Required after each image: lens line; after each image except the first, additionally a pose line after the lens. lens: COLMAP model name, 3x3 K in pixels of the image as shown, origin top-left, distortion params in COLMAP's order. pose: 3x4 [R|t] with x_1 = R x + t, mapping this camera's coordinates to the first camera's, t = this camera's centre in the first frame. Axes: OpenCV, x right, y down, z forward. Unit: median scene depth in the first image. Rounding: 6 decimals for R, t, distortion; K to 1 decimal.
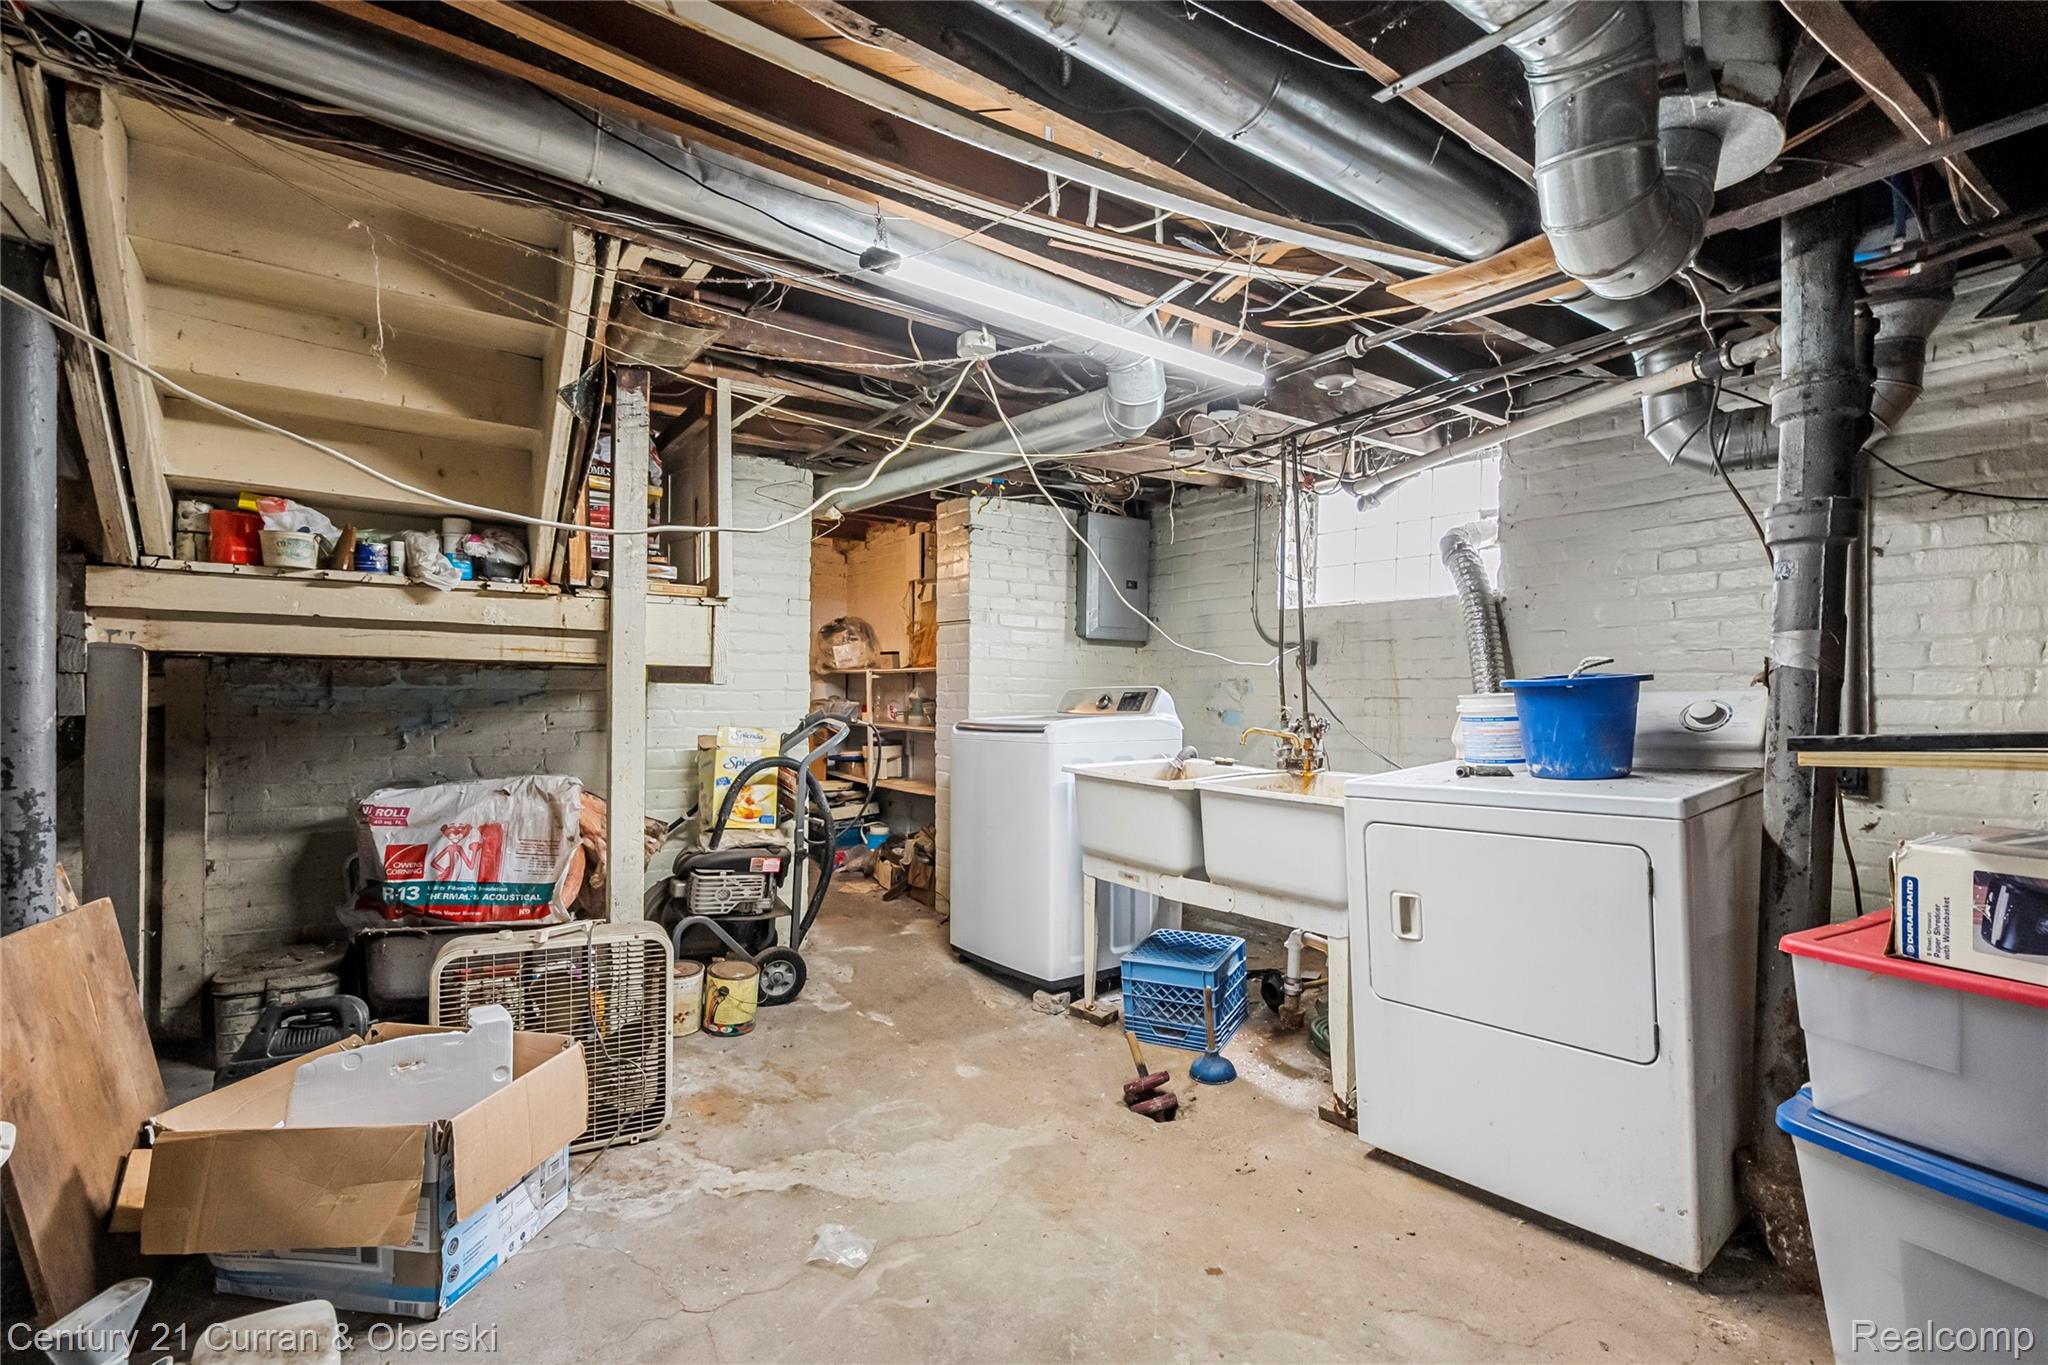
lens RADIAL K [[914.9, 0, 1024.0], [0, 914.9, 682.5], [0, 0, 1]] dist [0.000408, 0.000086]
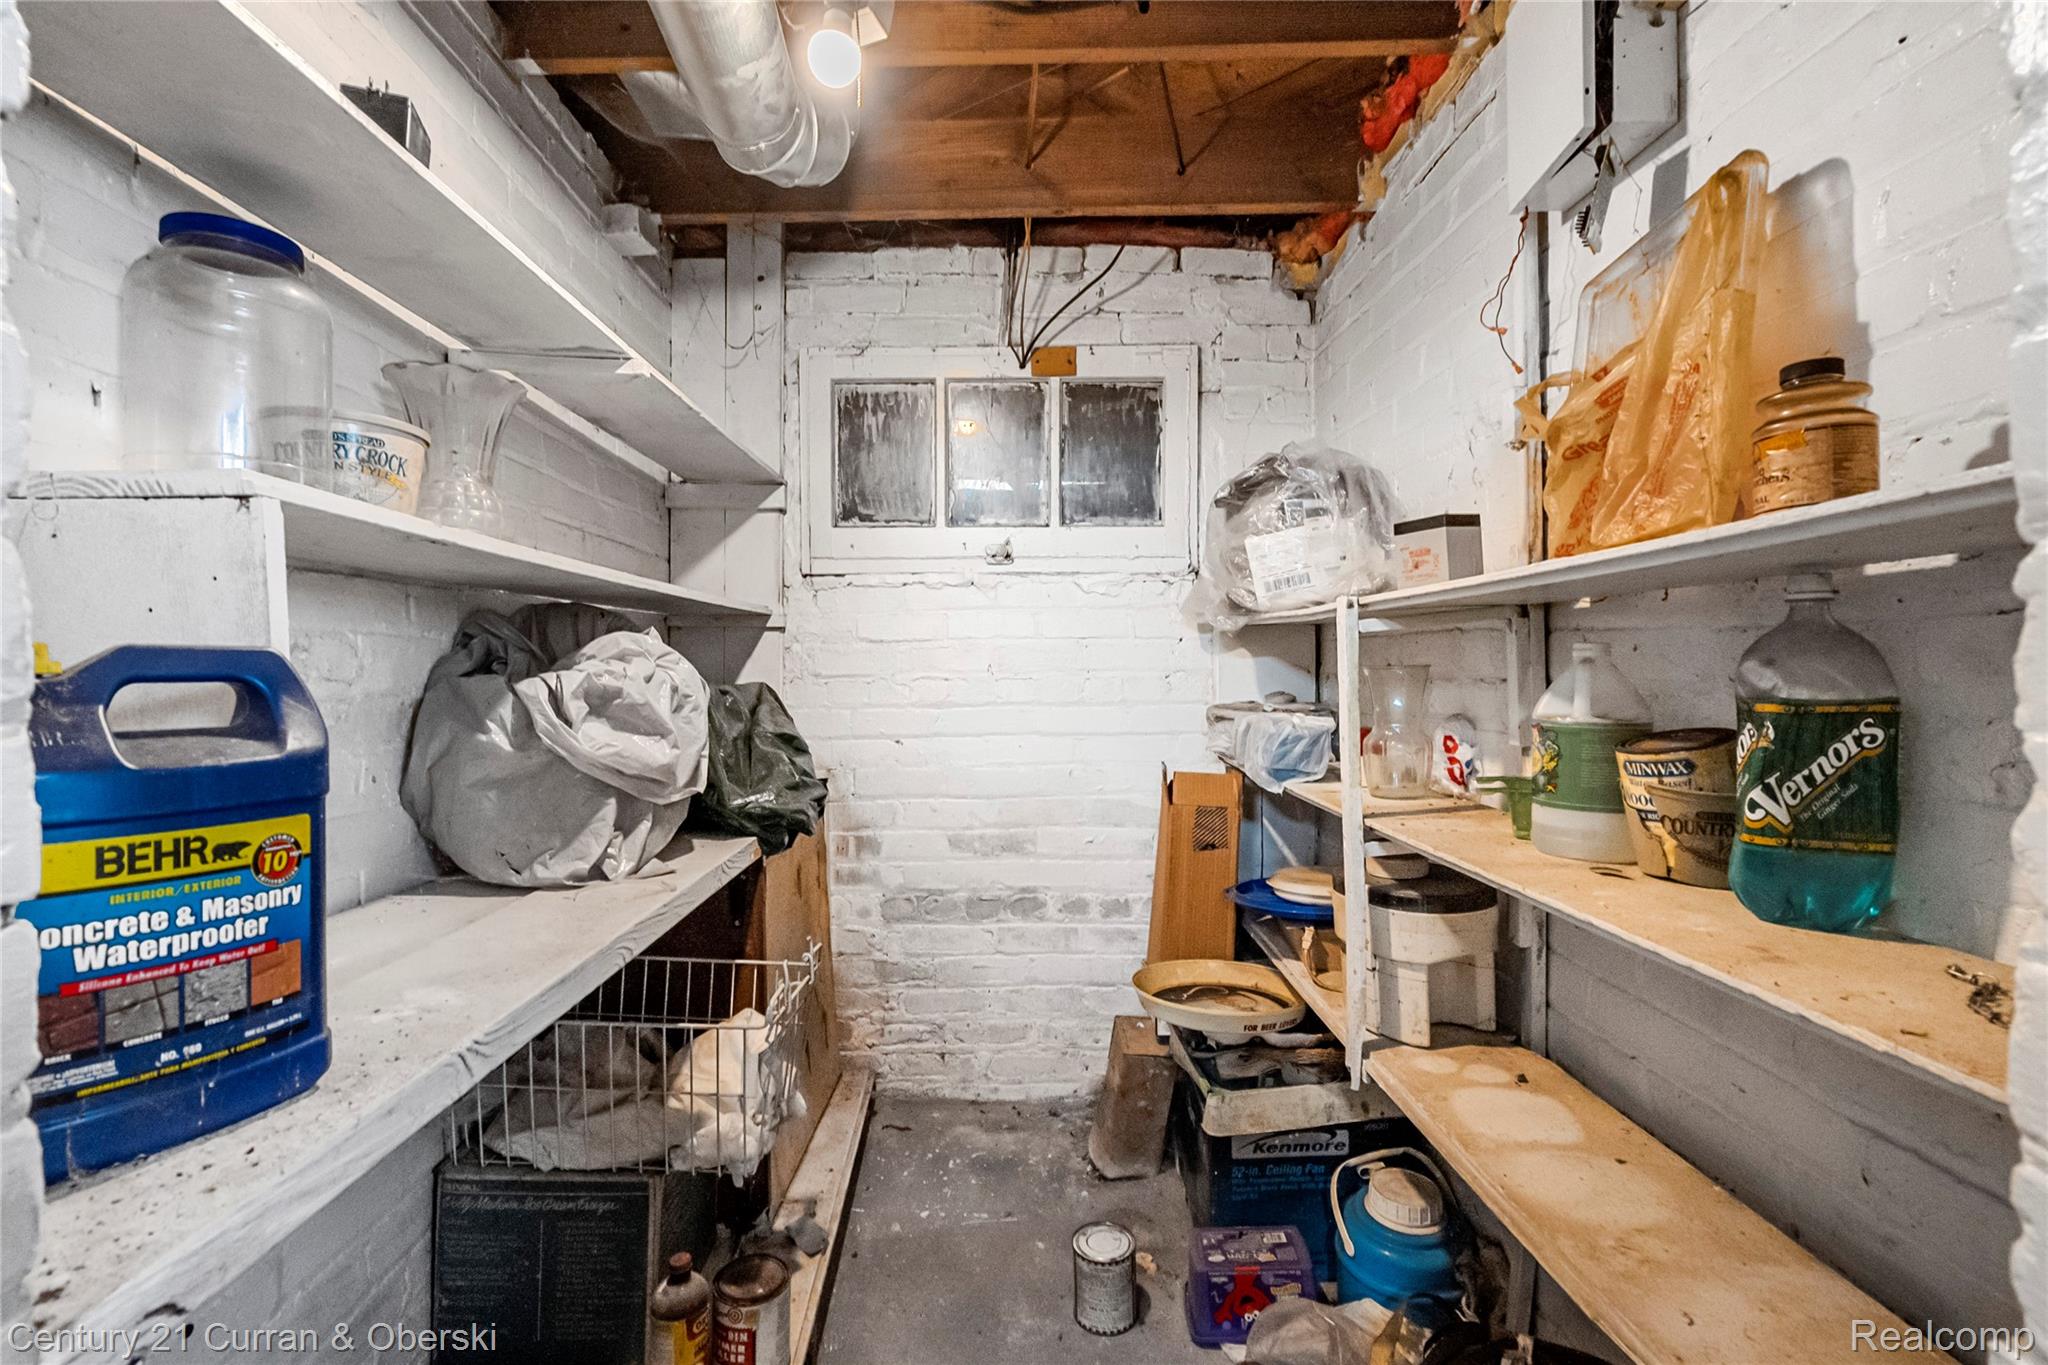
lens RADIAL K [[914.9, 0, 1024.0], [0, 914.9, 682.5], [0, 0, 1]] dist [0.000408, 0.000086]
pose [[0.823493, 0.000465, -0.567326, -0.092482], [0.006789, 0.999920, 0.010673, 0.006319], [0.567285, -0.012640, 0.823424, 0.692283]]
